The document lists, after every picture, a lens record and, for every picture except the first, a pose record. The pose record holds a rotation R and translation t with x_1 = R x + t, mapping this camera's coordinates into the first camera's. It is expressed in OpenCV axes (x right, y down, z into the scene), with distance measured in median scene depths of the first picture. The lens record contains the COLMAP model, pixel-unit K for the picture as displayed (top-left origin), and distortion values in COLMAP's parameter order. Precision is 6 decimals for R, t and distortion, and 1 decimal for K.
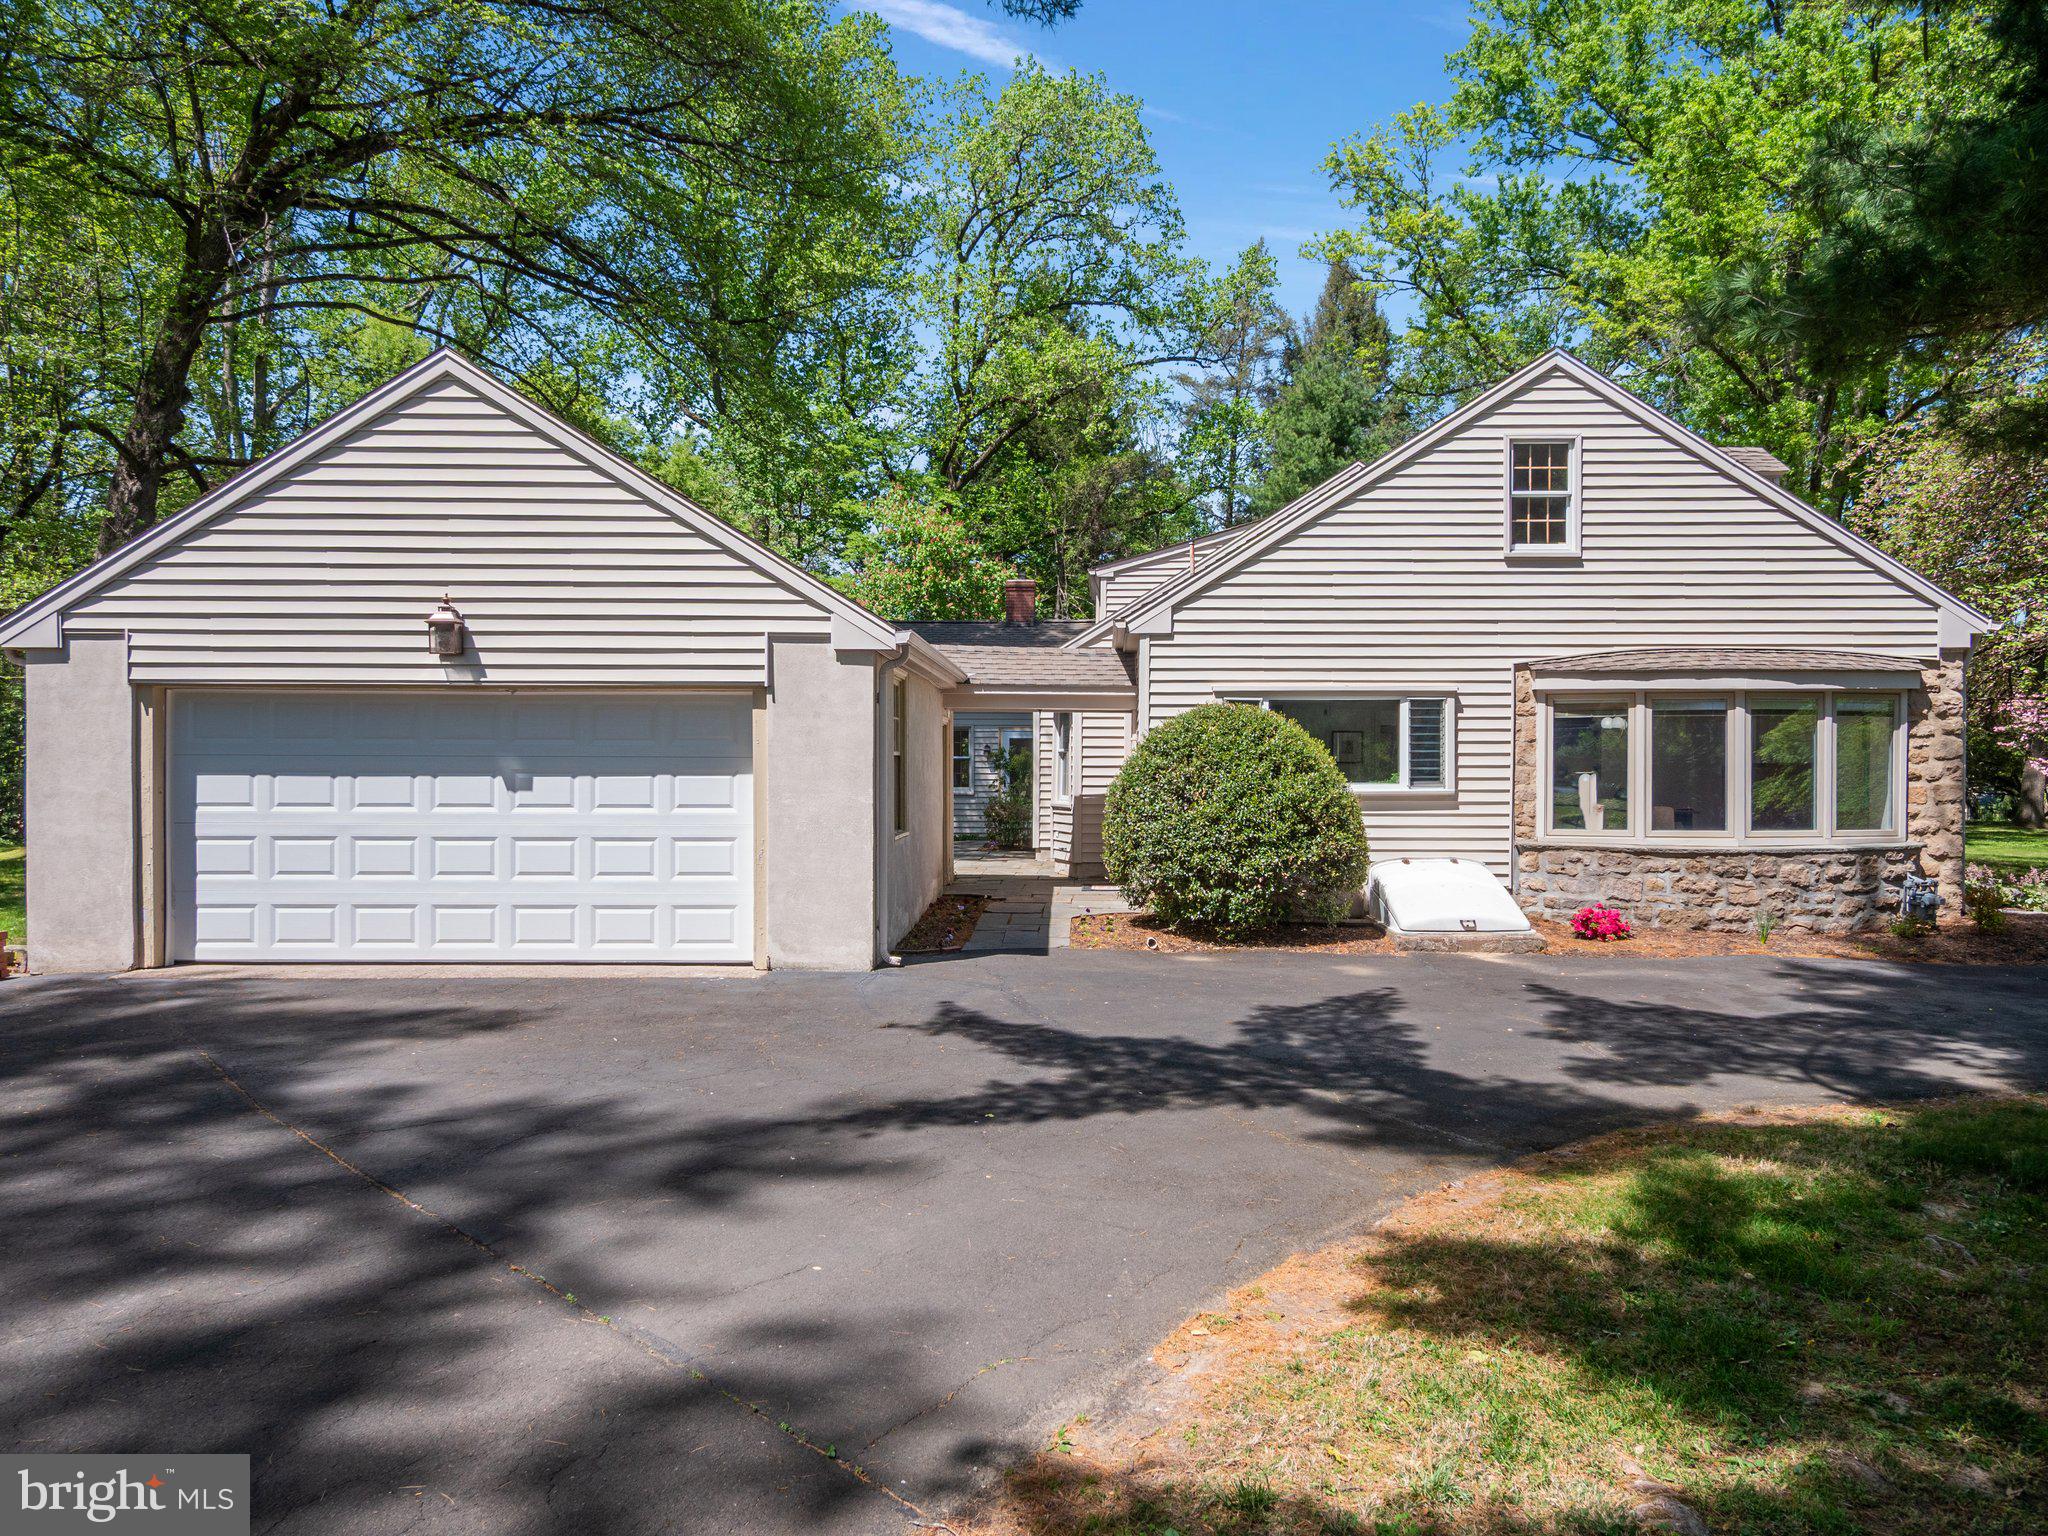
lens RADIAL K [[1386.0, 0, 1088.9], [0, 1386.0, 774.3], [0, 0, 1]] dist [0.005820, -0.007099]
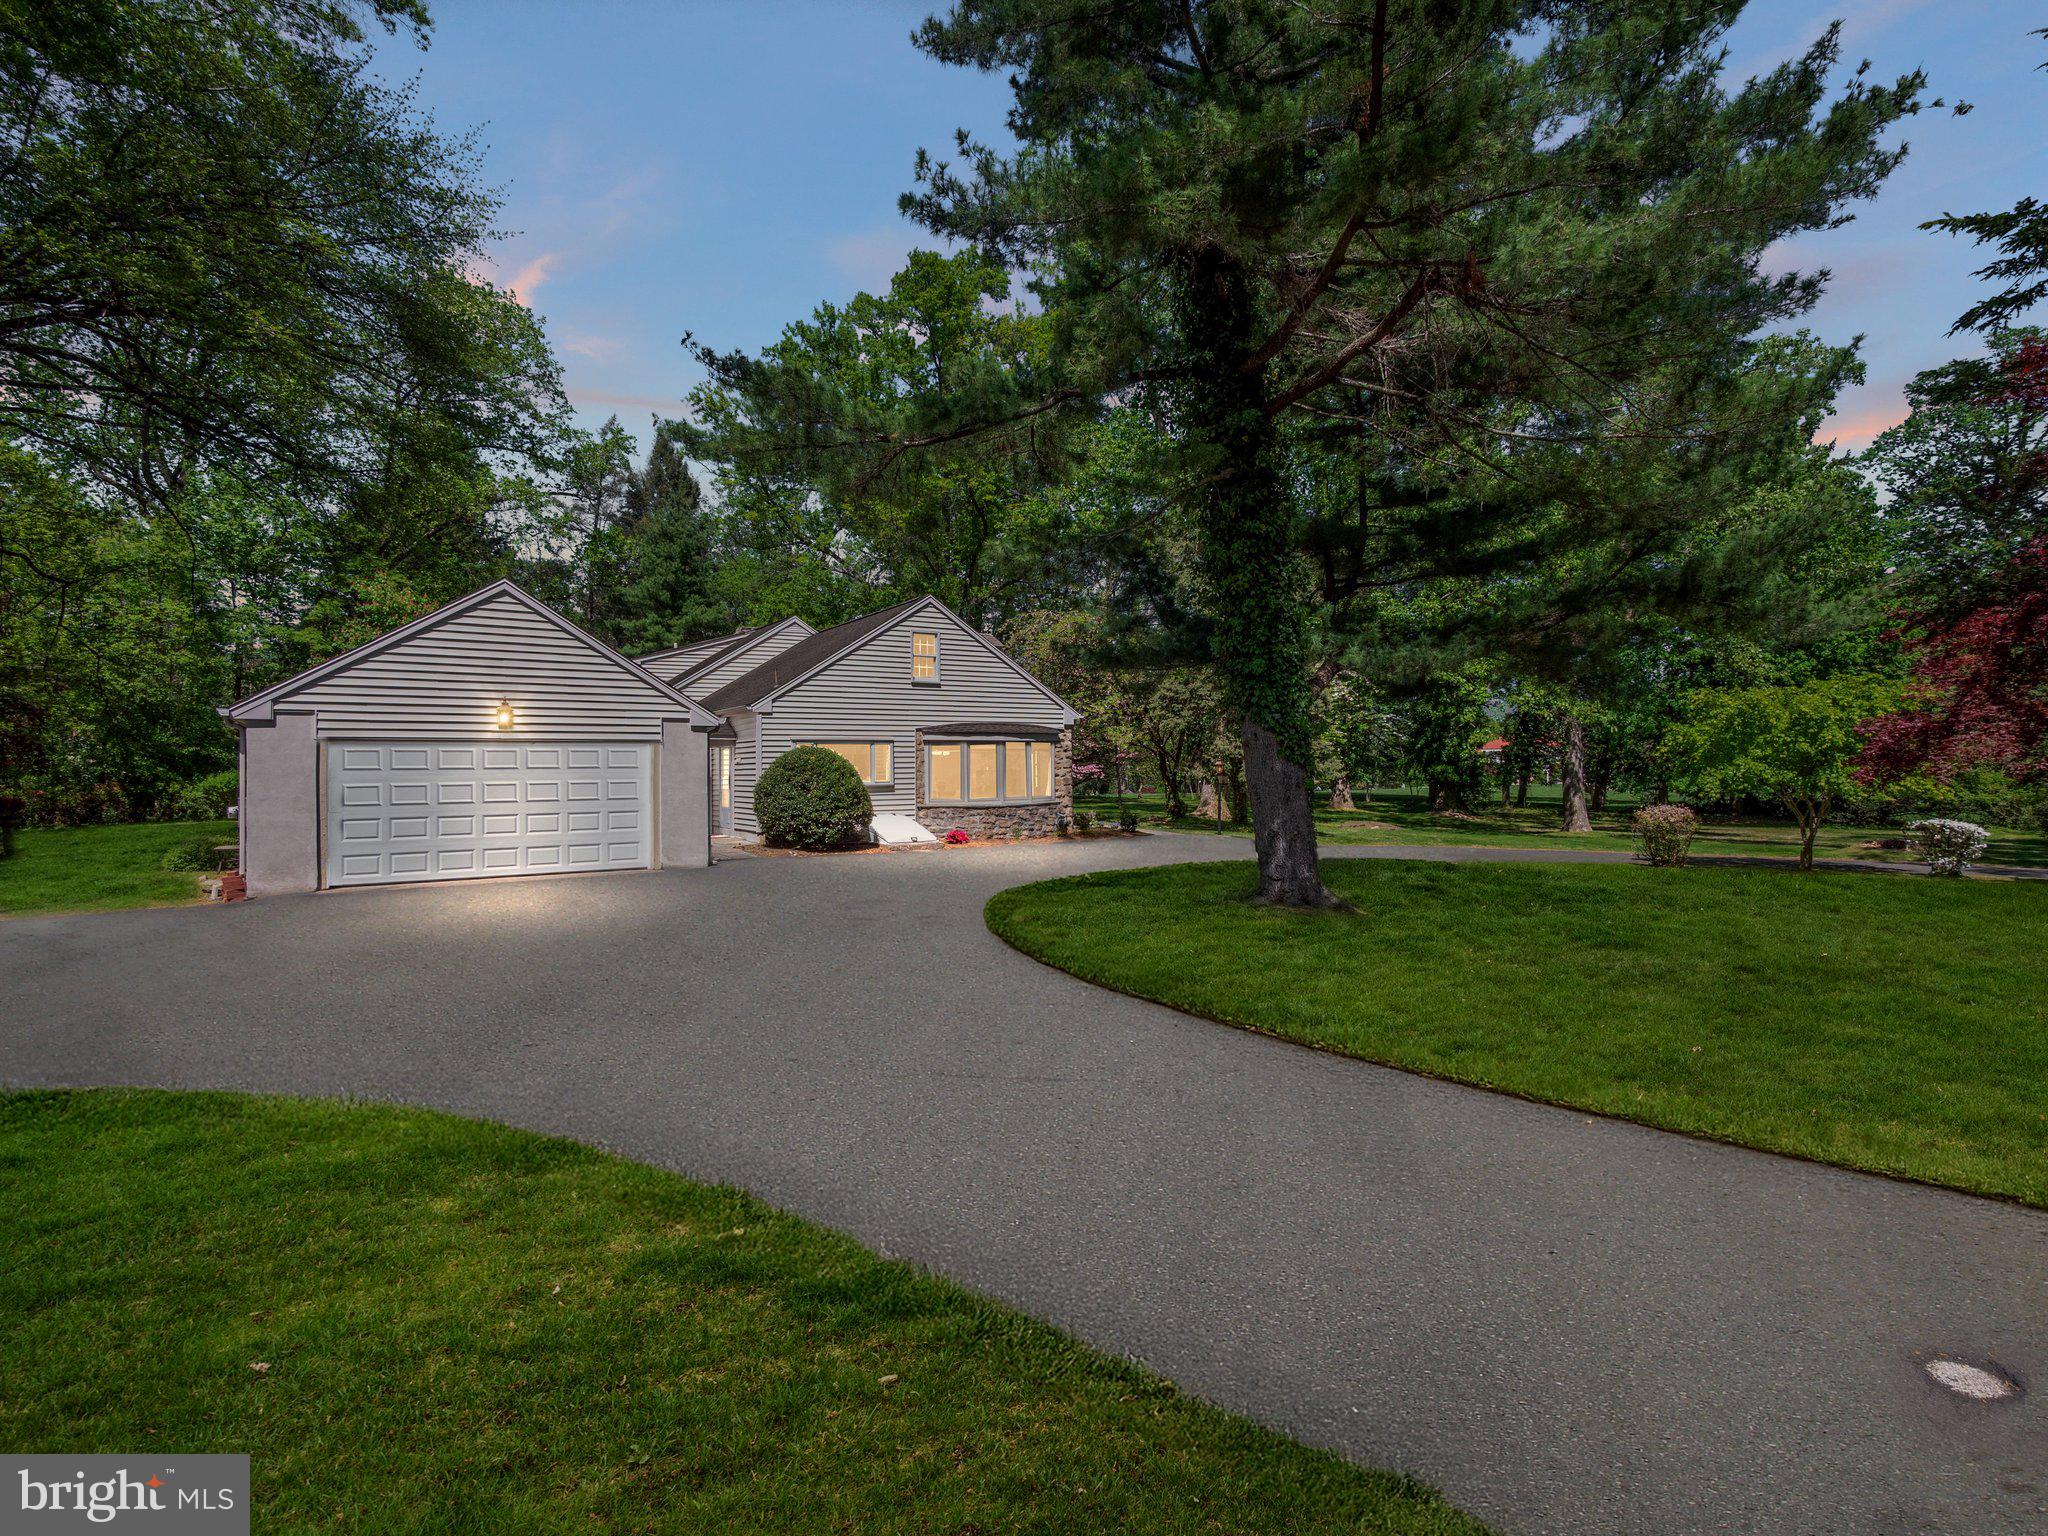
lens RADIAL K [[992.6, 0, 1010.4], [0, 992.6, 771.0], [0, 0, 1]] dist [0.004168, 0.000749]
pose [[0.837271, -0.011740, 0.546662, -0.490739], [0.015716, 0.999873, -0.002598, -0.002425], [-0.546562, 0.010766, 0.837349, -0.497667]]
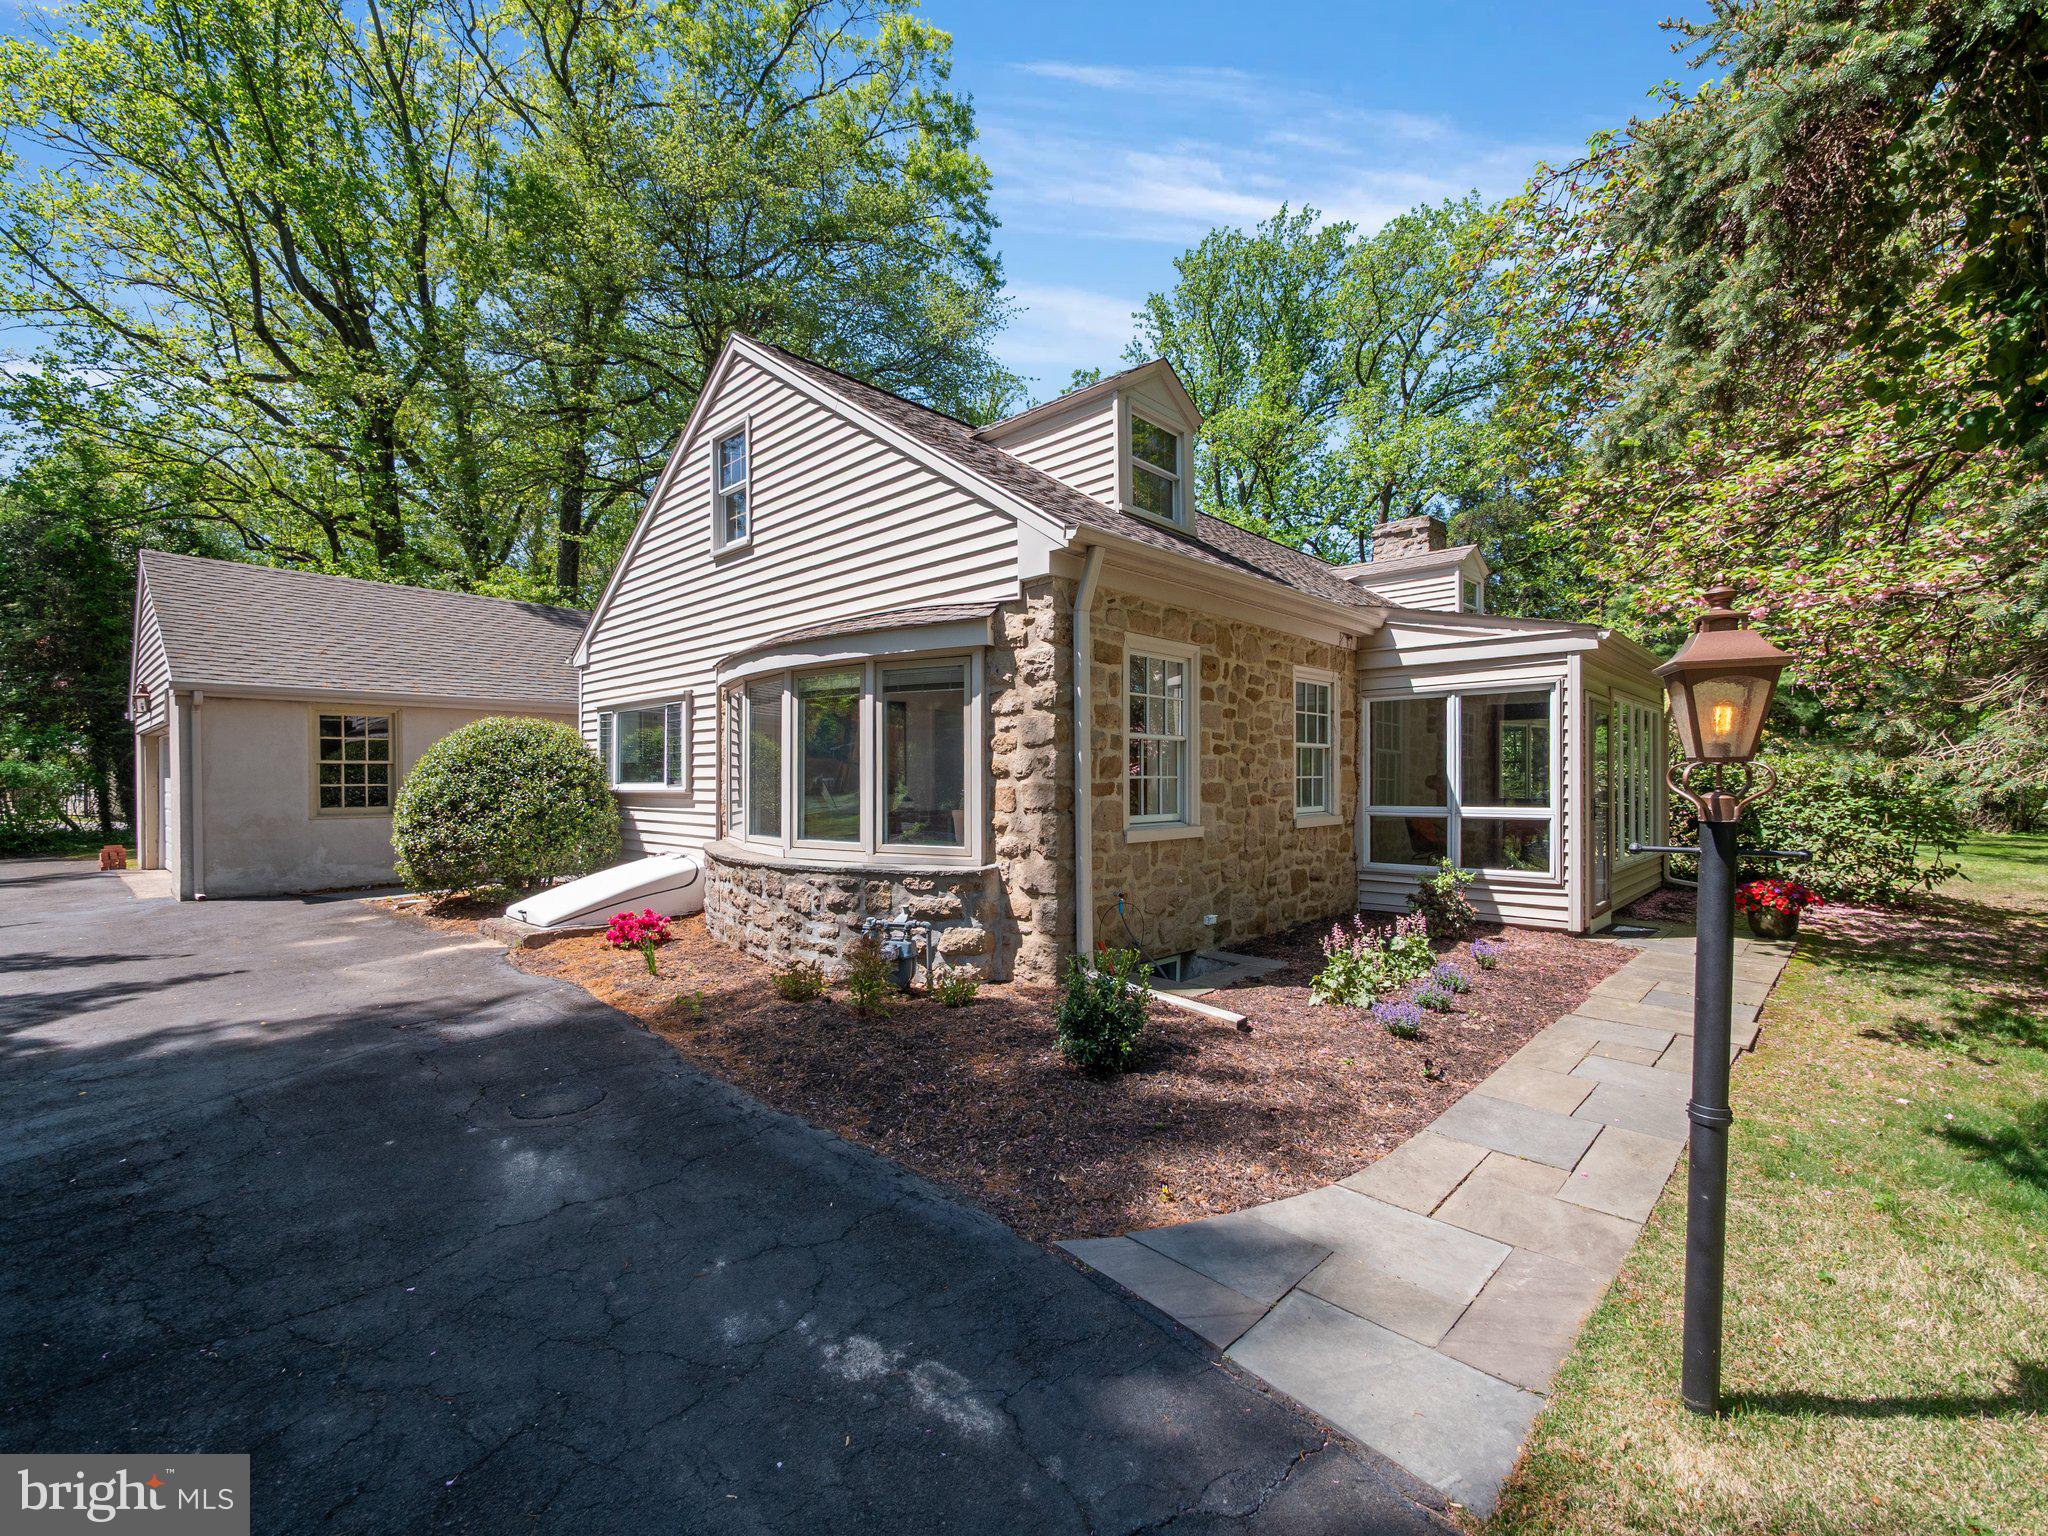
lens RADIAL K [[869.3, 0, 1033.1], [0, 869.3, 788.8], [0, 0, 1]] dist [-0.007386, 0.002461]
pose [[0.740069, 0.003906, -0.672519, 0.938101], [0.000317, 0.999981, 0.006157, 0.007573], [0.672531, -0.004769, 0.740054, 0.720783]]
